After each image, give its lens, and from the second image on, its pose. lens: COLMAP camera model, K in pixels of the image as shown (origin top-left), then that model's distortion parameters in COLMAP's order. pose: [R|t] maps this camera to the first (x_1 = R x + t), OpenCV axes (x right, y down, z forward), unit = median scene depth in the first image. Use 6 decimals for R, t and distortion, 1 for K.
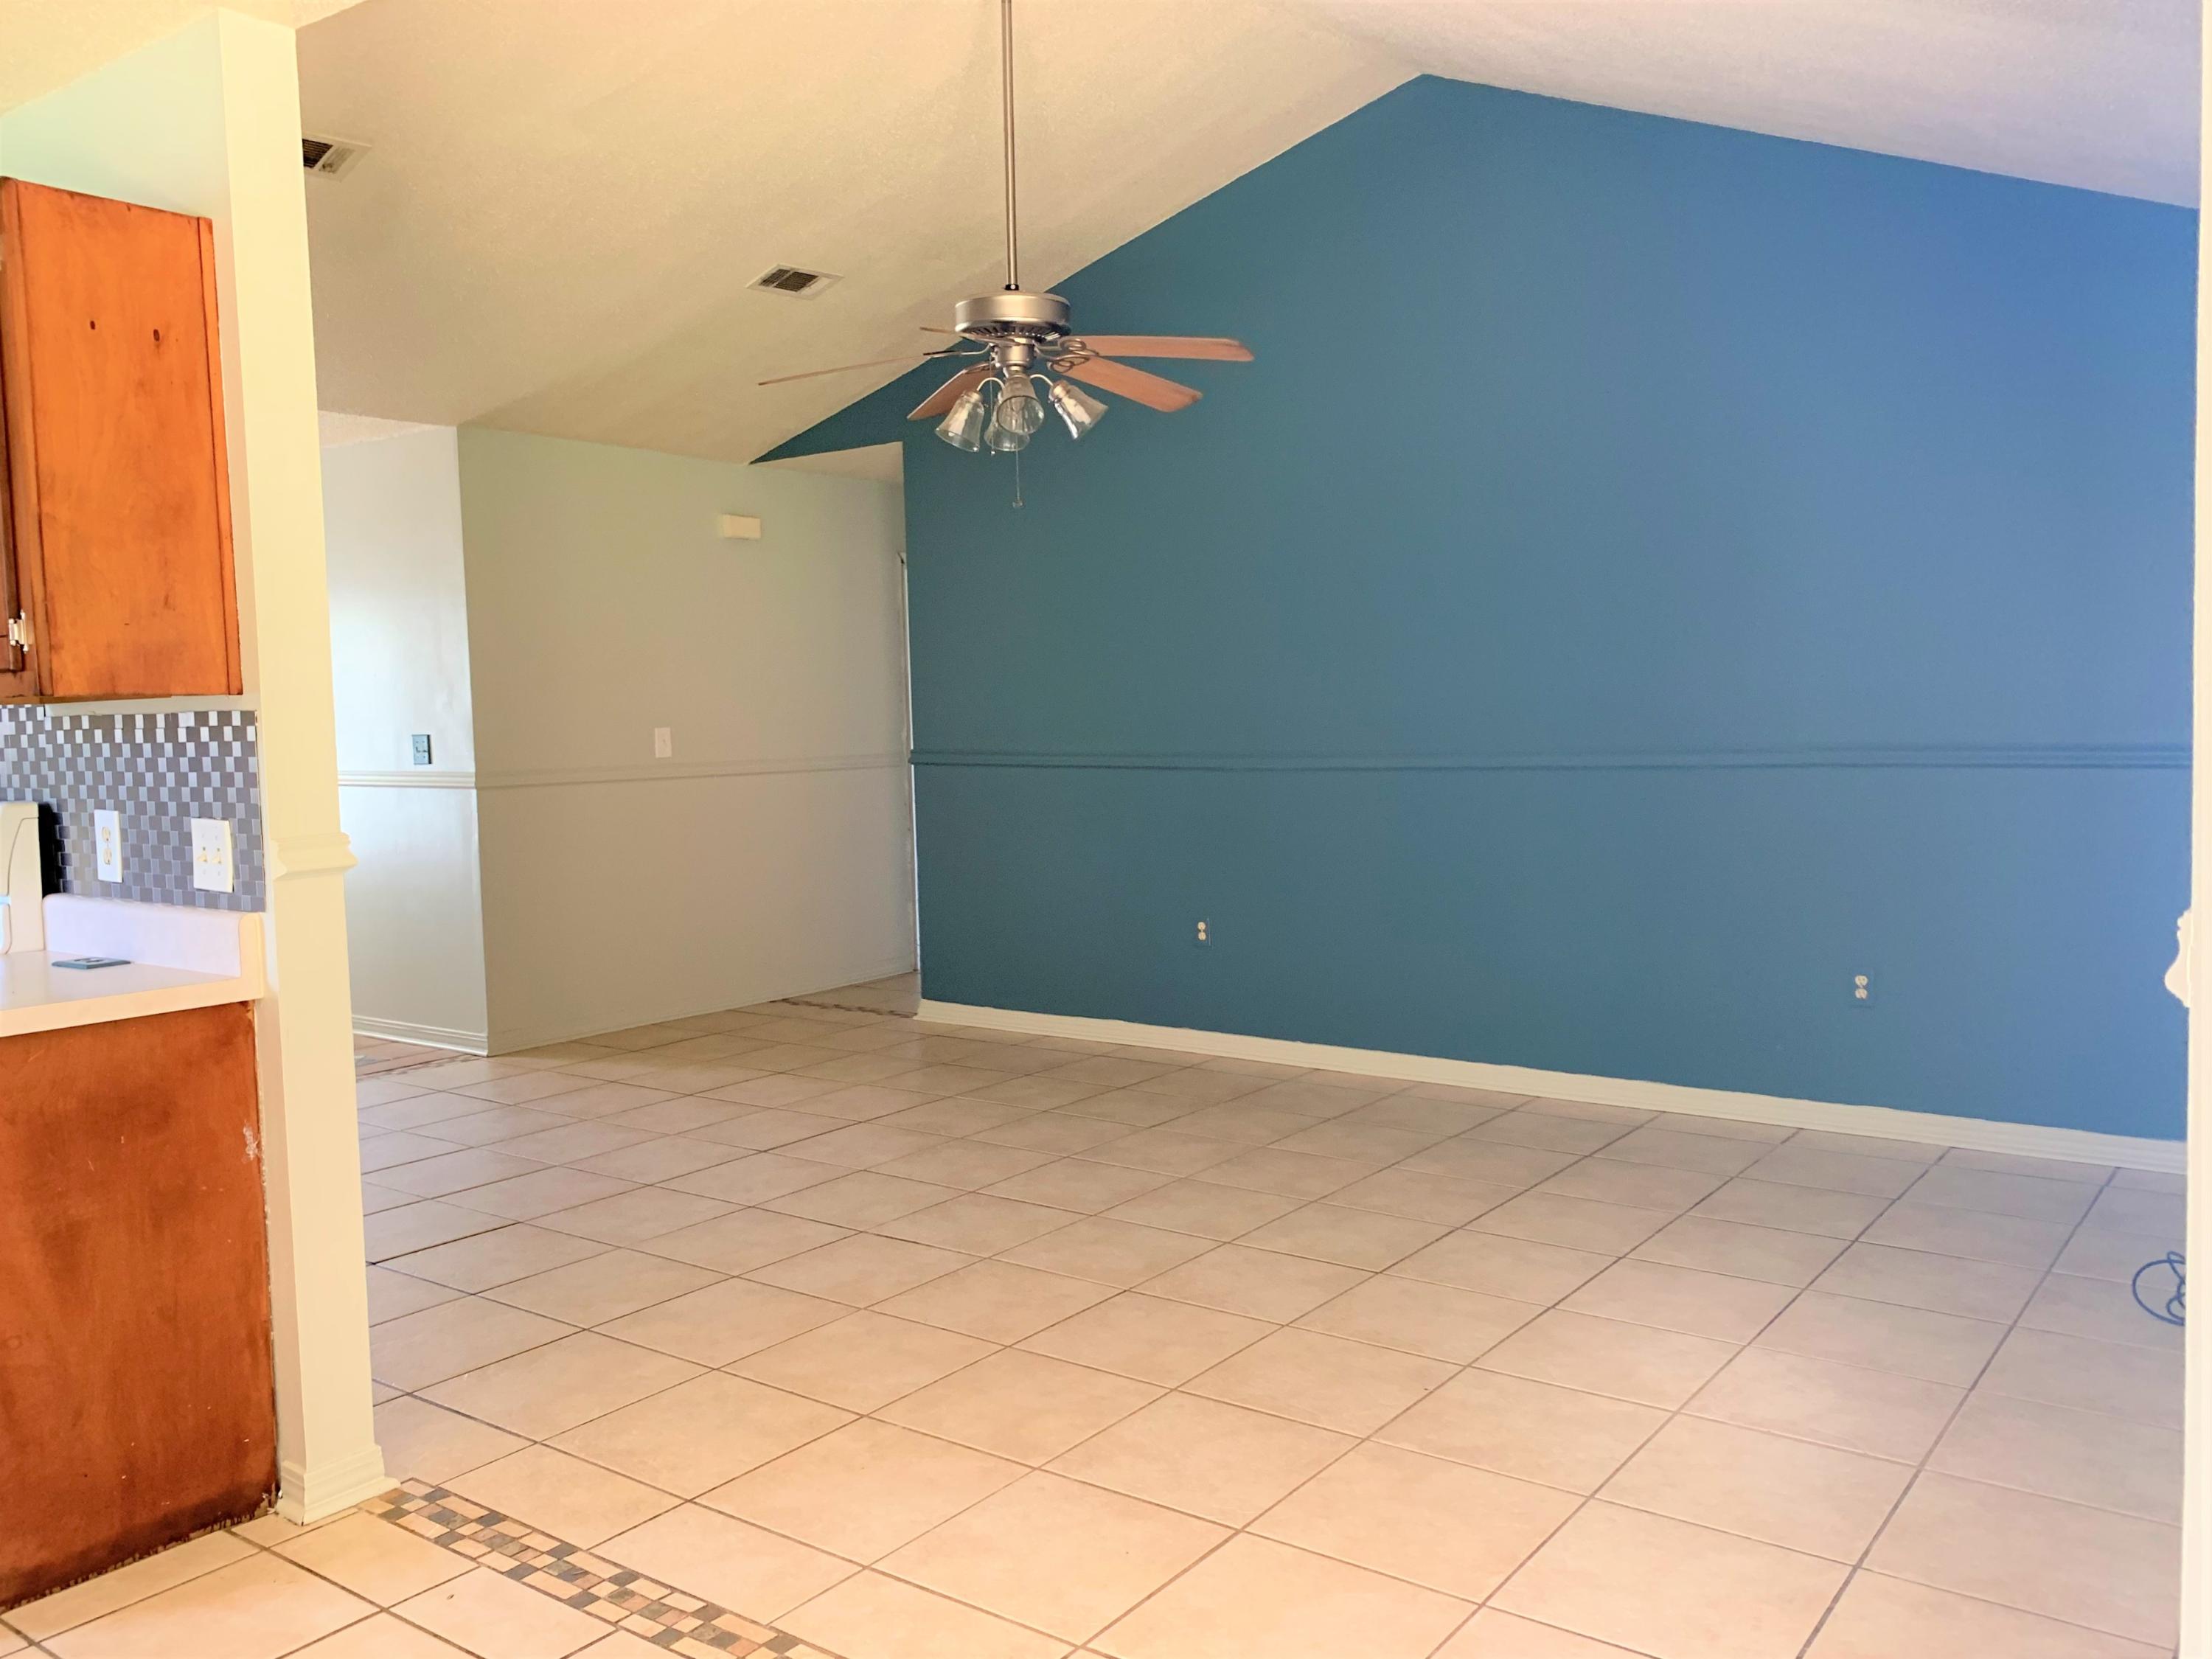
lens RADIAL K [[1721.3, 0, 1094.9], [0, 1721.3, 820.0], [0, 0, 1]] dist [0.007022, -0.007746]
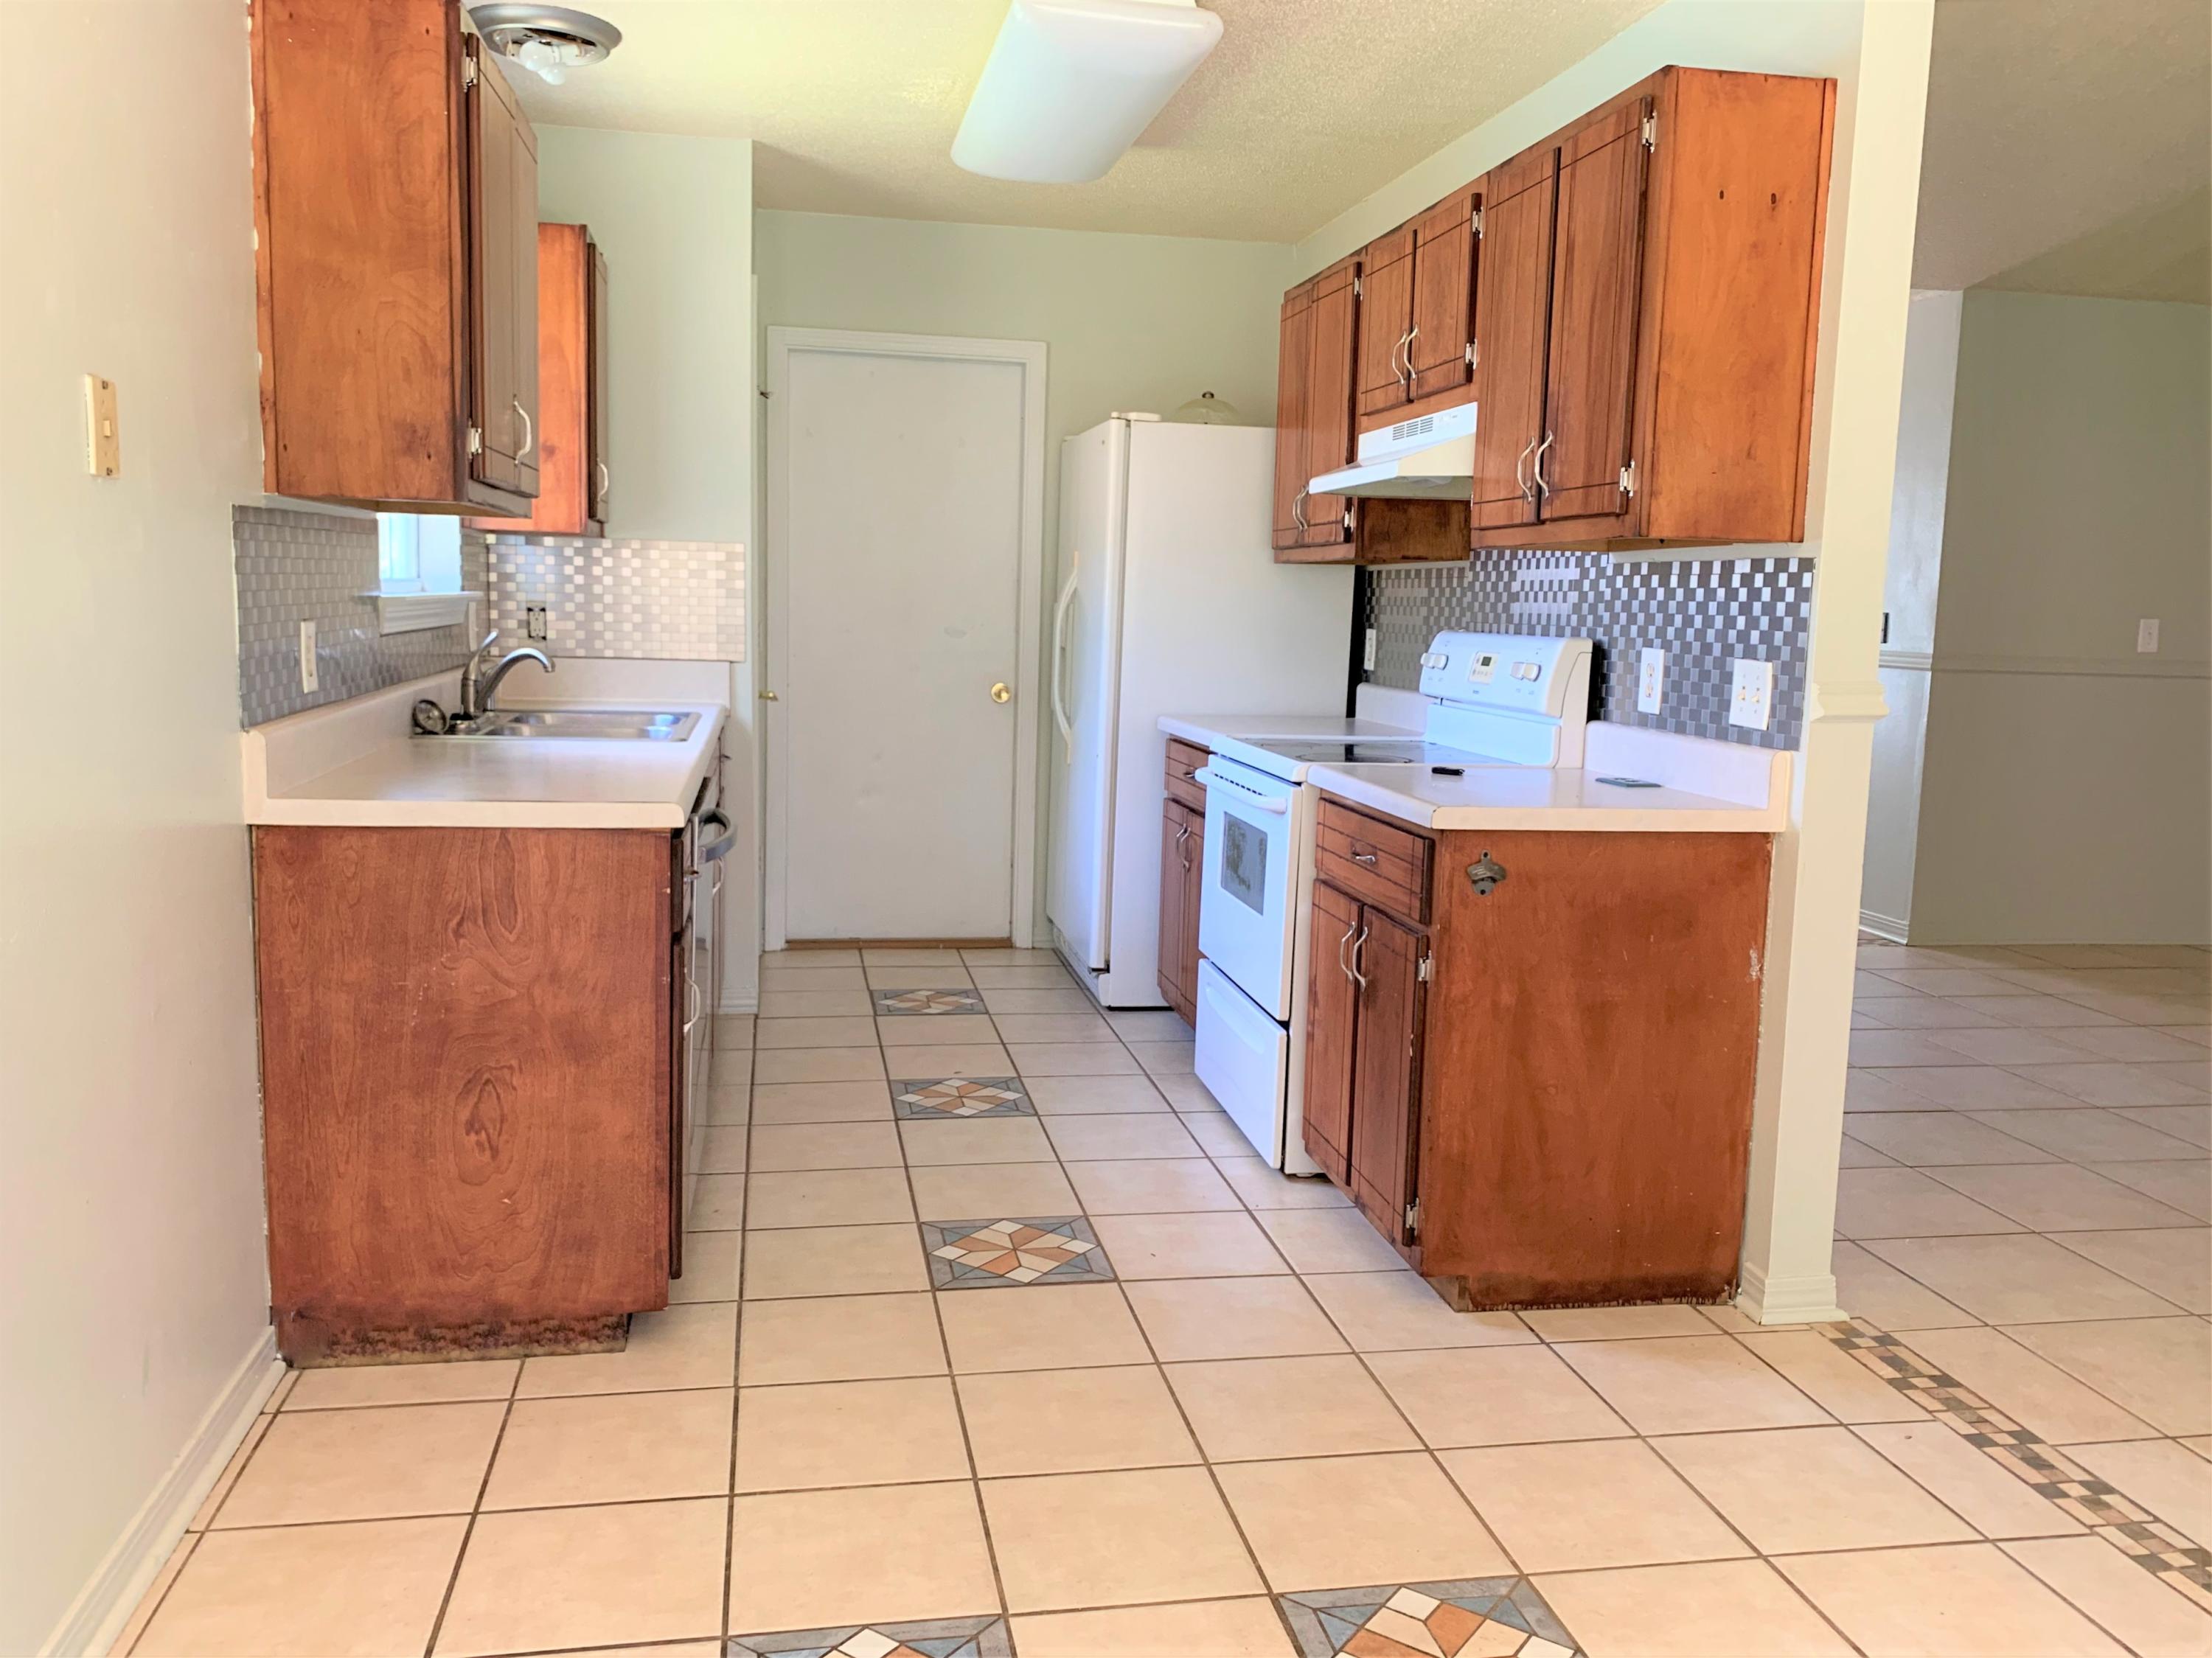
lens RADIAL K [[1721.1, 0, 1094.9], [0, 1721.1, 819.5], [0, 0, 1]] dist [0.007022, -0.007746]
pose [[0.727665, 0.126782, -0.674114, -0.077137], [-0.087624, 0.991899, 0.091964, 0.034911], [0.680313, -0.007851, 0.732880, -0.062541]]
